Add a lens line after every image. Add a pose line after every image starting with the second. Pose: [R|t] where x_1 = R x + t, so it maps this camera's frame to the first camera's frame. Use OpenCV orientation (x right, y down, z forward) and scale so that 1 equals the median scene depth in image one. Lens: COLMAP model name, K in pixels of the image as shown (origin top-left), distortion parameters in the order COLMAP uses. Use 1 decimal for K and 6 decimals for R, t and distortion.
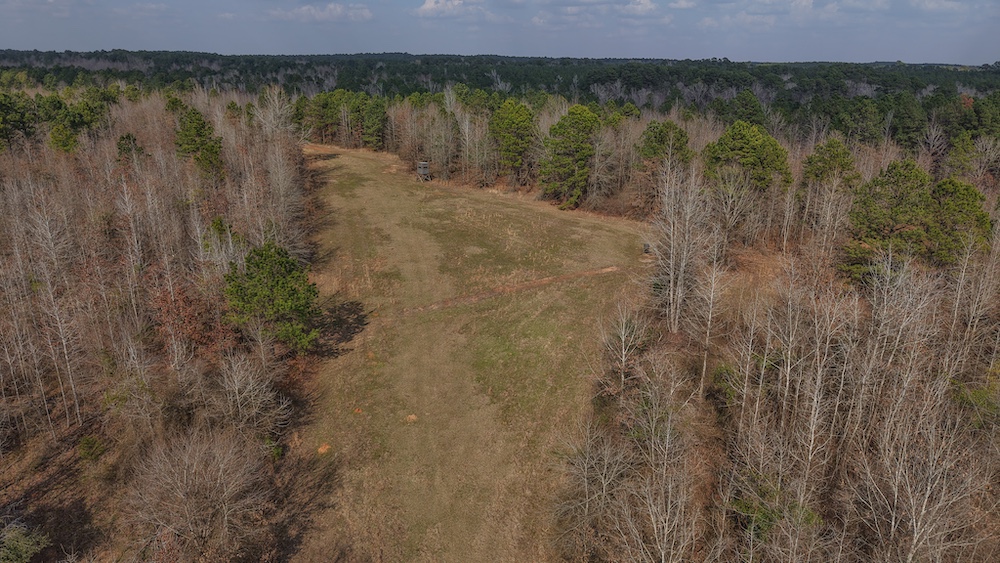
lens RADIAL K [[669.4, 0, 503.7], [0, 669.4, 285.0], [0, 0, 1]] dist [0.020888, -0.016166]
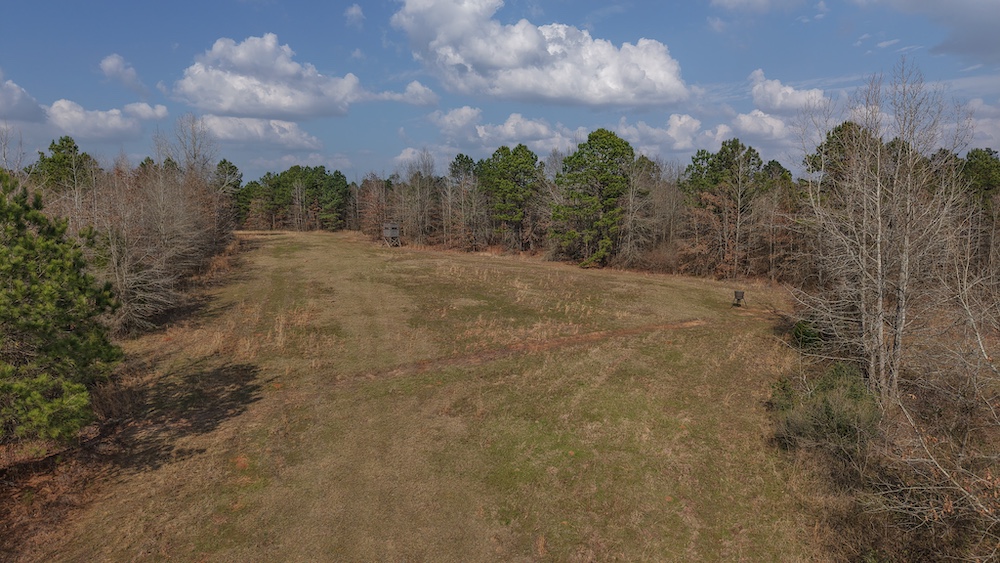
lens RADIAL K [[669.4, 0, 494.4], [0, 669.4, 276.9], [0, 0, 1]] dist [0.020888, -0.016166]
pose [[0.999609, -0.010026, 0.026099, -0.035480], [0.015399, 0.976576, -0.214621, 0.060849], [-0.023336, 0.214939, 0.976349, 0.403183]]
